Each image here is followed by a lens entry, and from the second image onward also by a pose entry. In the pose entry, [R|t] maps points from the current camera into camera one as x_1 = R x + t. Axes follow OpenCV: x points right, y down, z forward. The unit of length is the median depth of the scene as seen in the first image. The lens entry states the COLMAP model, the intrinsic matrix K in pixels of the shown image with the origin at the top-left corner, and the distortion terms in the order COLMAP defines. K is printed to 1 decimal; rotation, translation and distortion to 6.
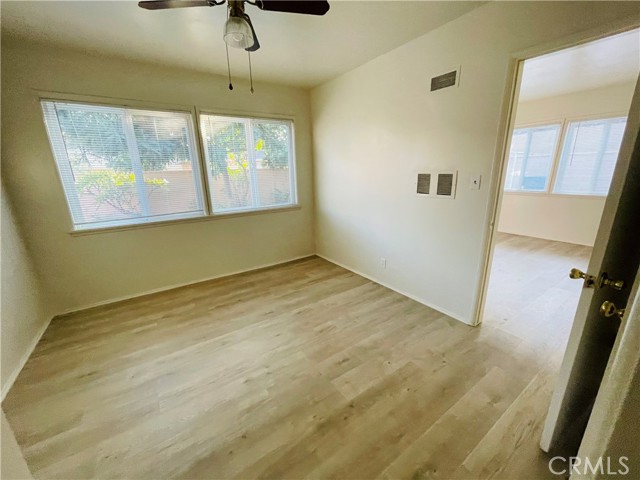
lens RADIAL K [[257.7, 0, 315.6], [0, 257.7, 239.3], [0, 0, 1]] dist [-0.004896, 0.002377]
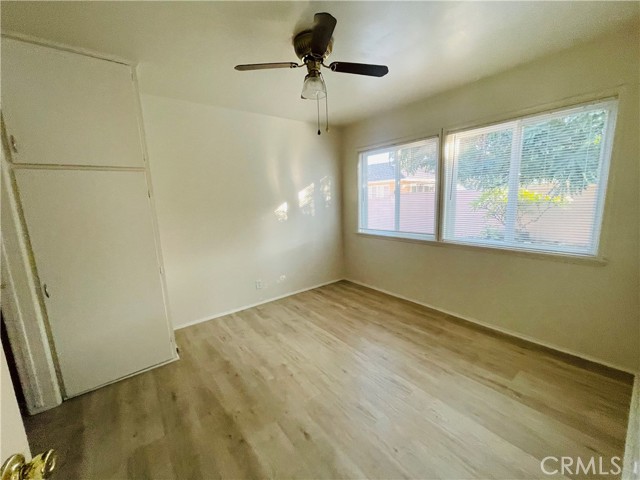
lens RADIAL K [[257.7, 0, 320.7], [0, 257.7, 238.7], [0, 0, 1]] dist [-0.004896, 0.002377]
pose [[0.076442, 0.181434, -0.980428, 0.577901], [-0.224911, 0.961099, 0.160321, -0.191786], [0.971376, 0.208254, 0.114275, 0.594303]]
